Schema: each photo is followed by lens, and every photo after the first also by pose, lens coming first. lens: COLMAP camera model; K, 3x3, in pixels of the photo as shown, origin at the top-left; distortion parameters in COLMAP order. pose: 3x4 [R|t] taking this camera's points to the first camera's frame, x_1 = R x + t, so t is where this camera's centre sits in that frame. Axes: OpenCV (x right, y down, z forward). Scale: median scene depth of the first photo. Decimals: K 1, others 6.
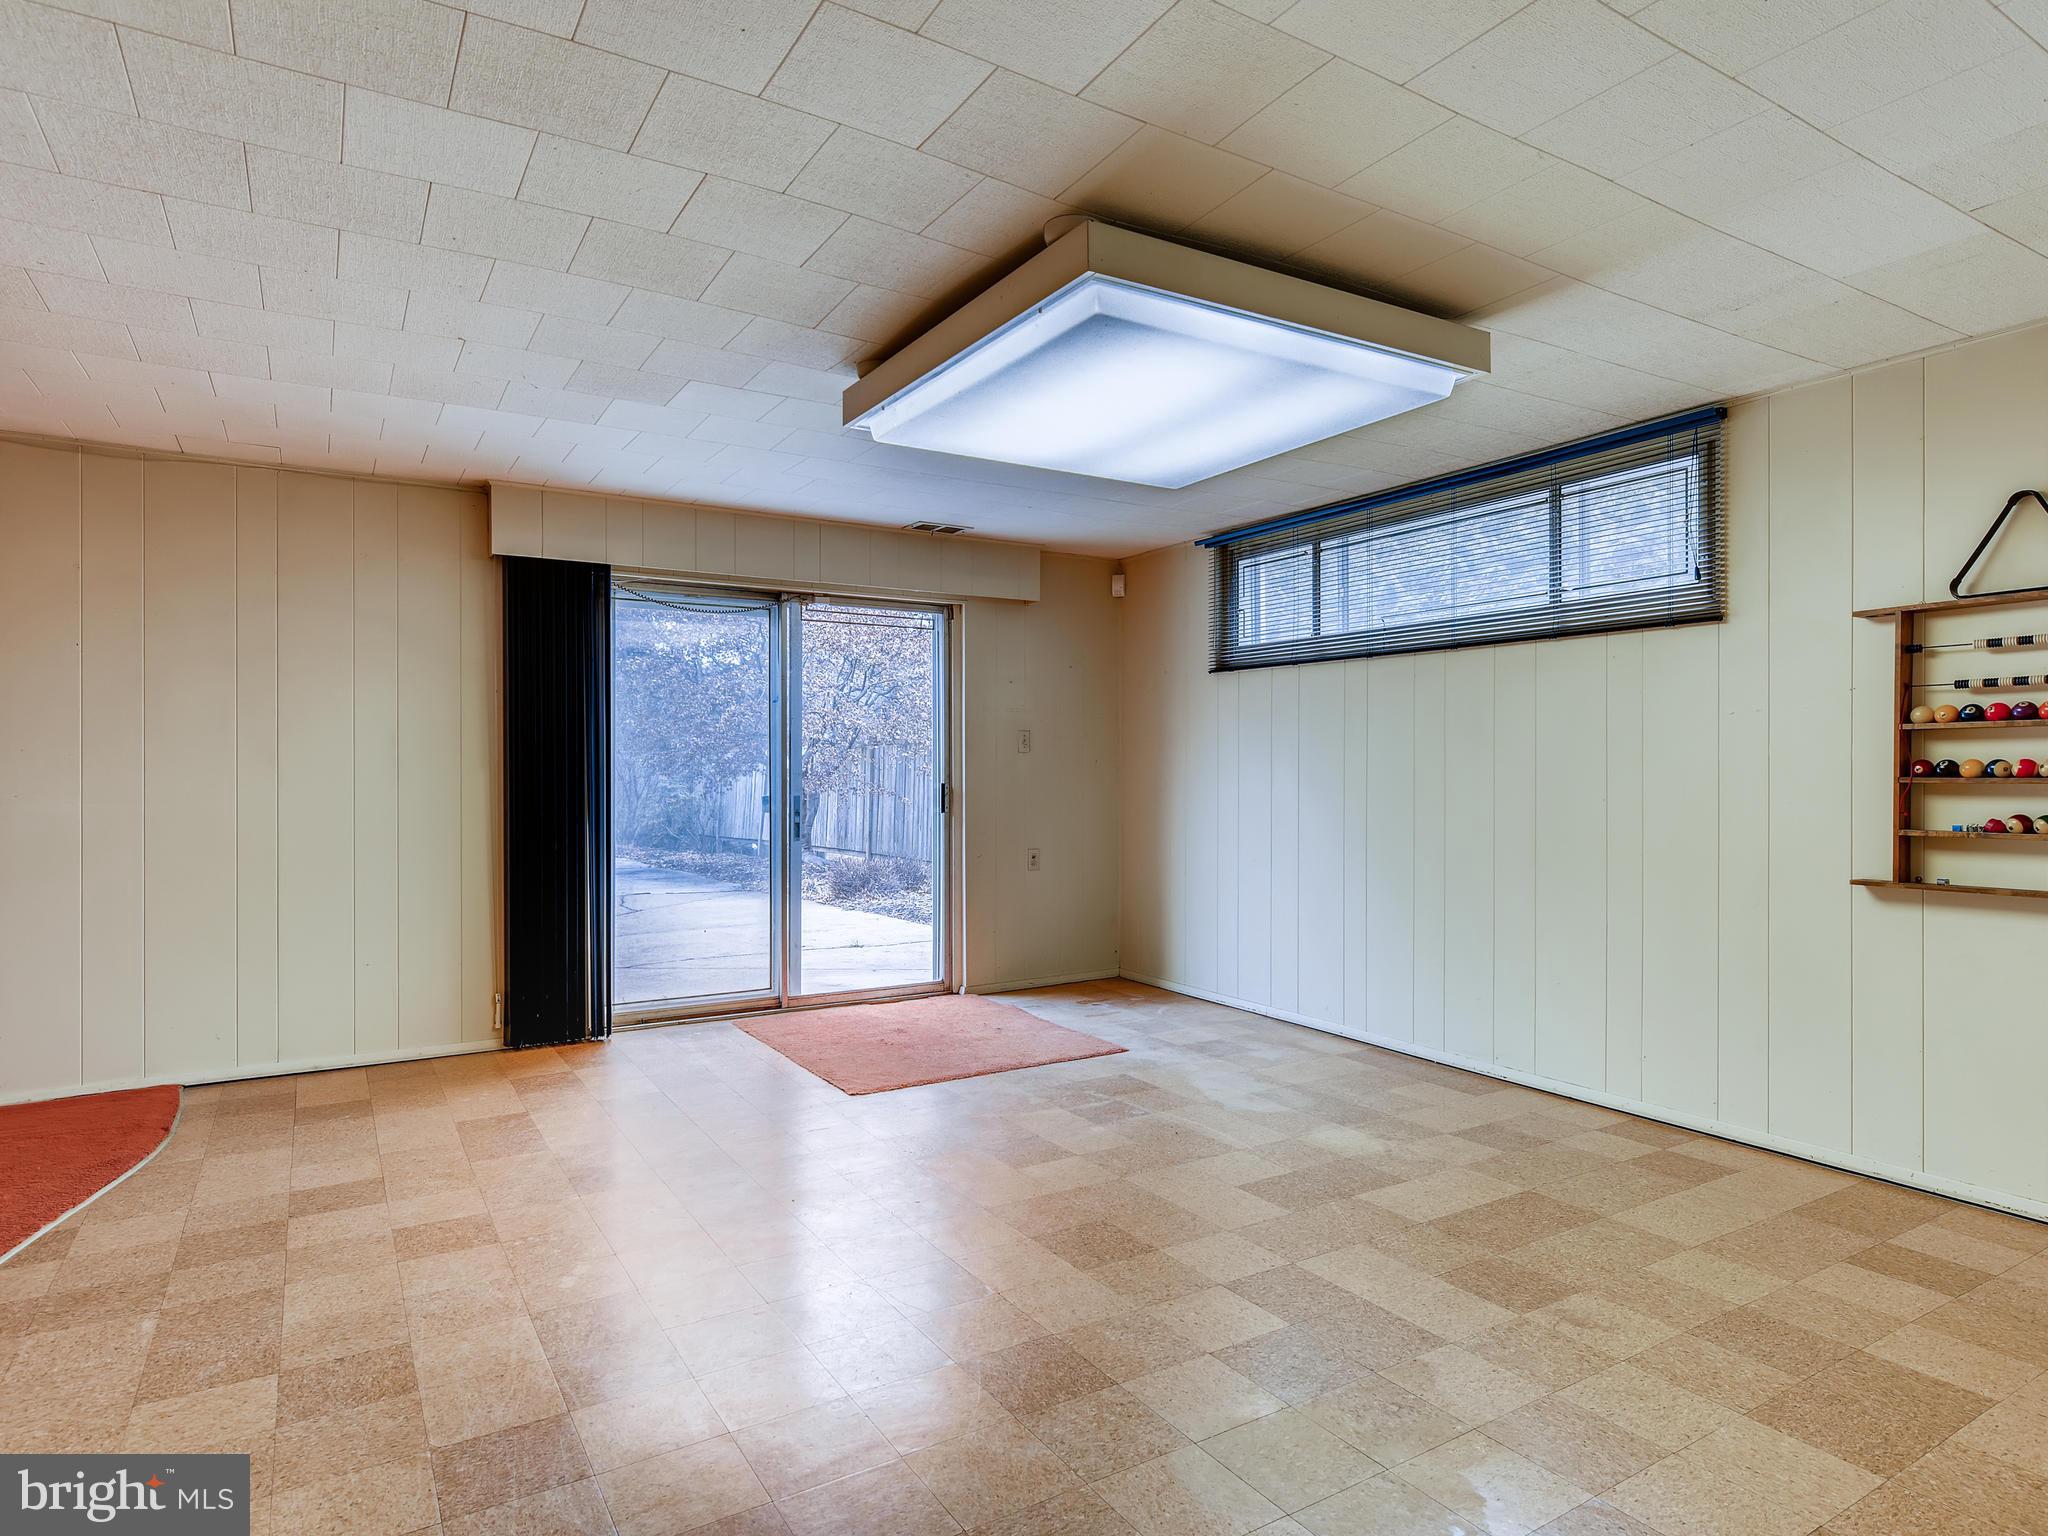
lens RADIAL K [[1157.0, 0, 1021.7], [0, 1157.0, 770.3], [0, 0, 1]] dist [0.001850, -0.000601]
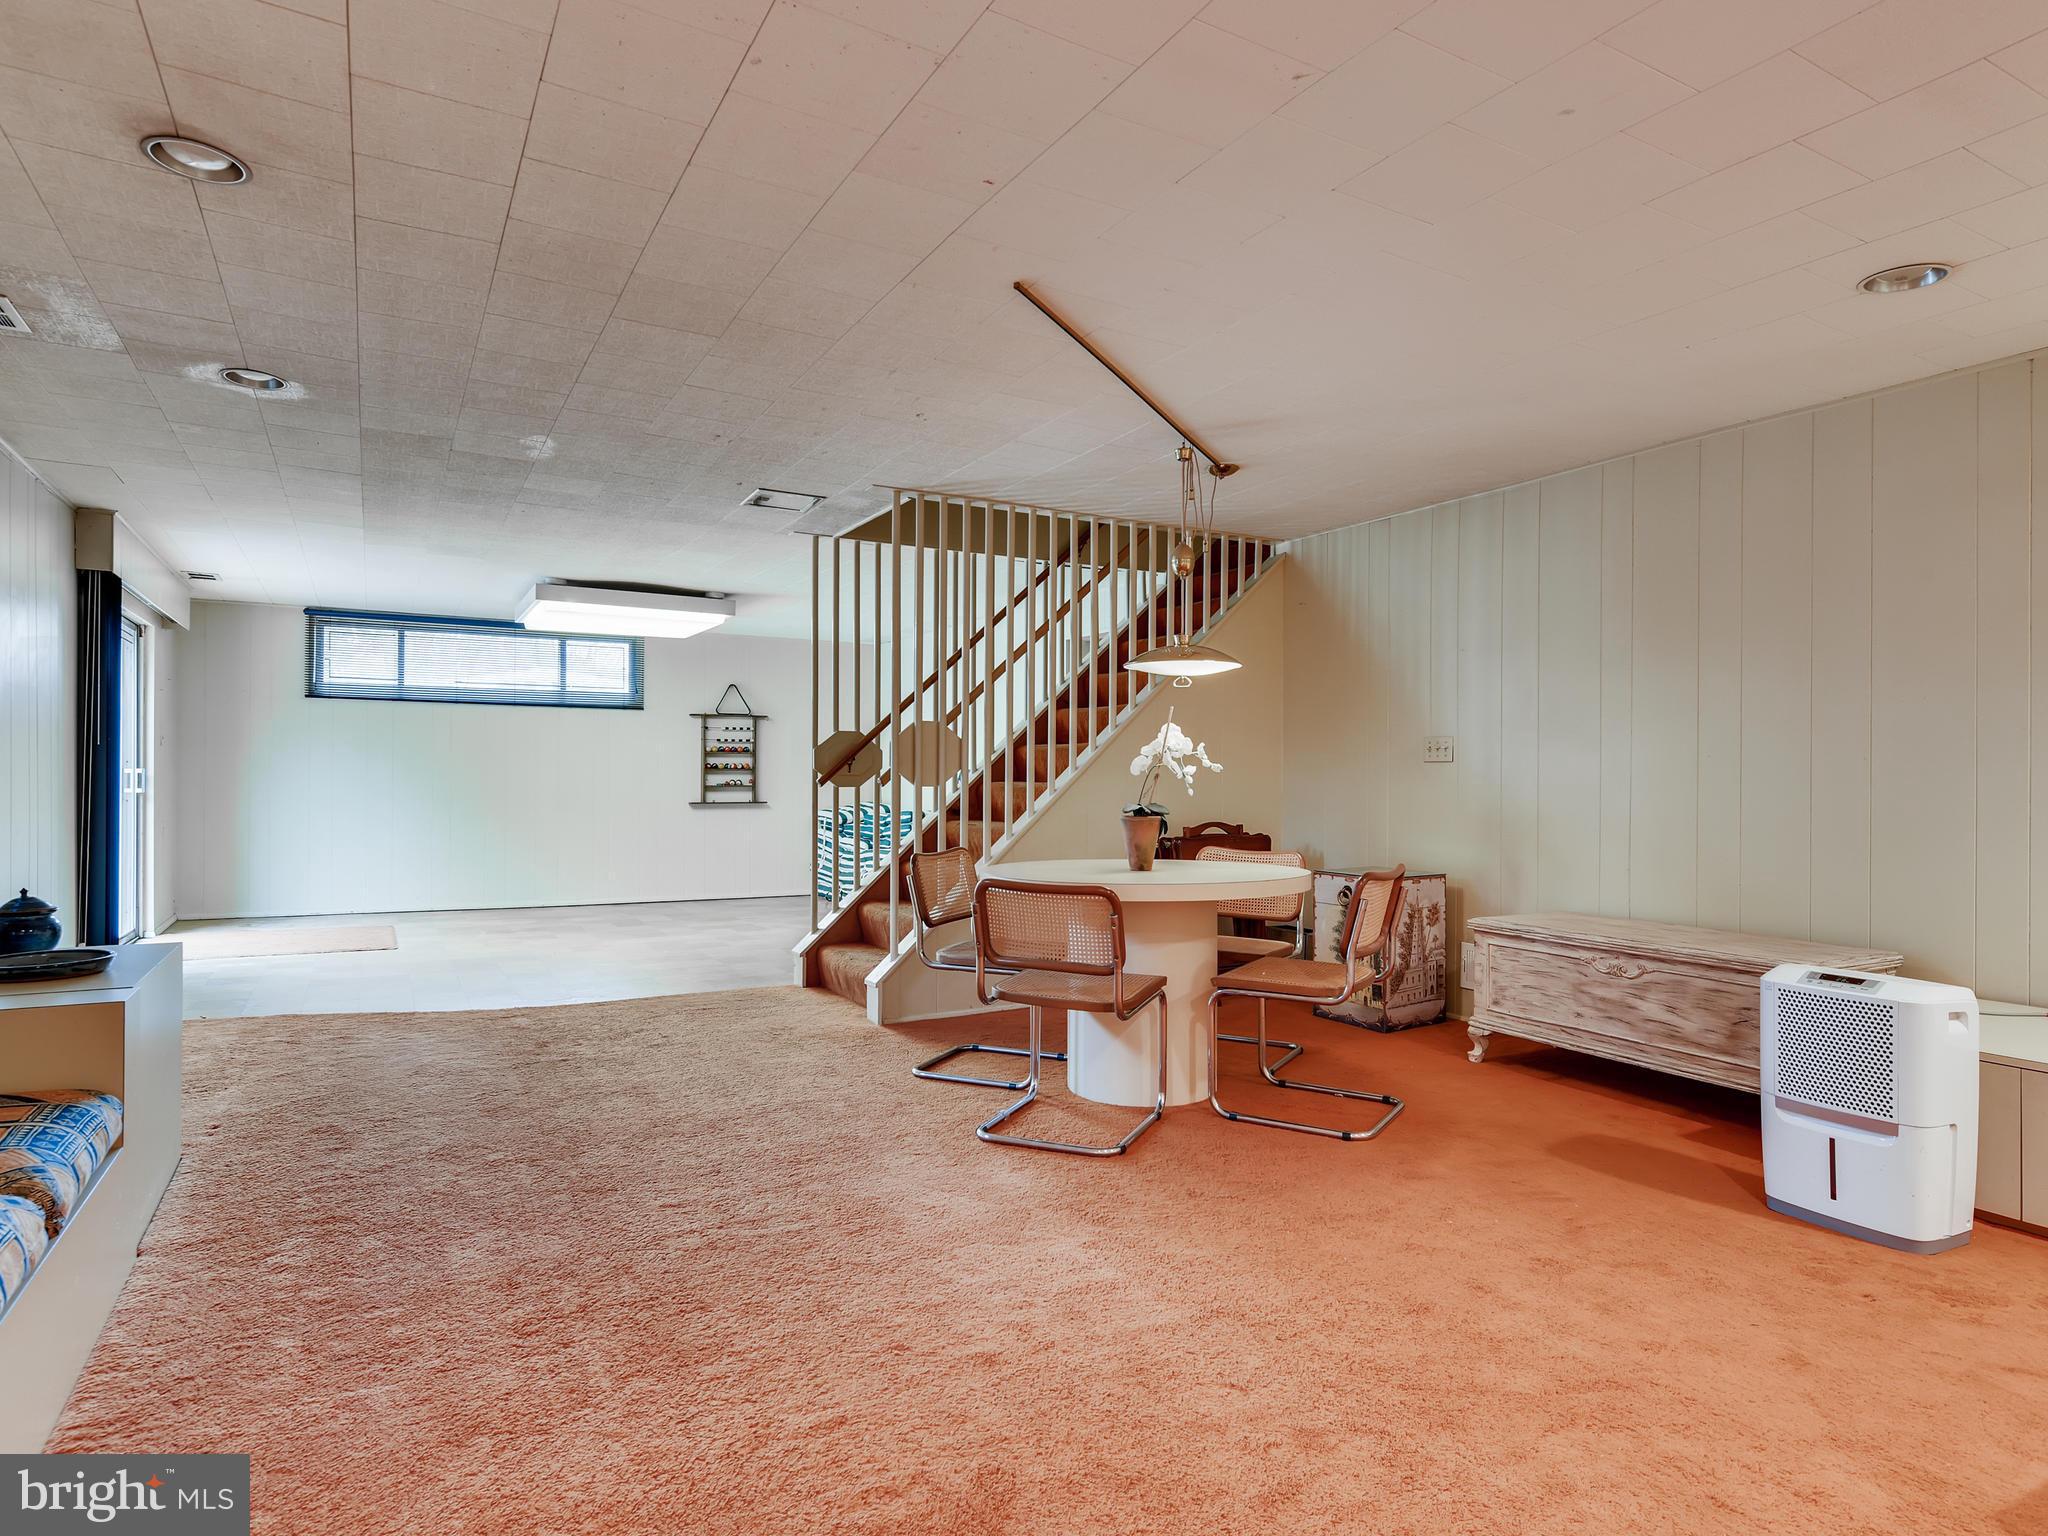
lens RADIAL K [[1157.0, 0, 1020.0], [0, 1157.0, 767.0], [0, 0, 1]] dist [0.001850, -0.000601]
pose [[0.037449, 0.004145, 0.999290, -2.326422], [-0.006743, 0.999970, -0.003895, 0.007492], [-0.999276, -0.006592, 0.037476, 0.034547]]
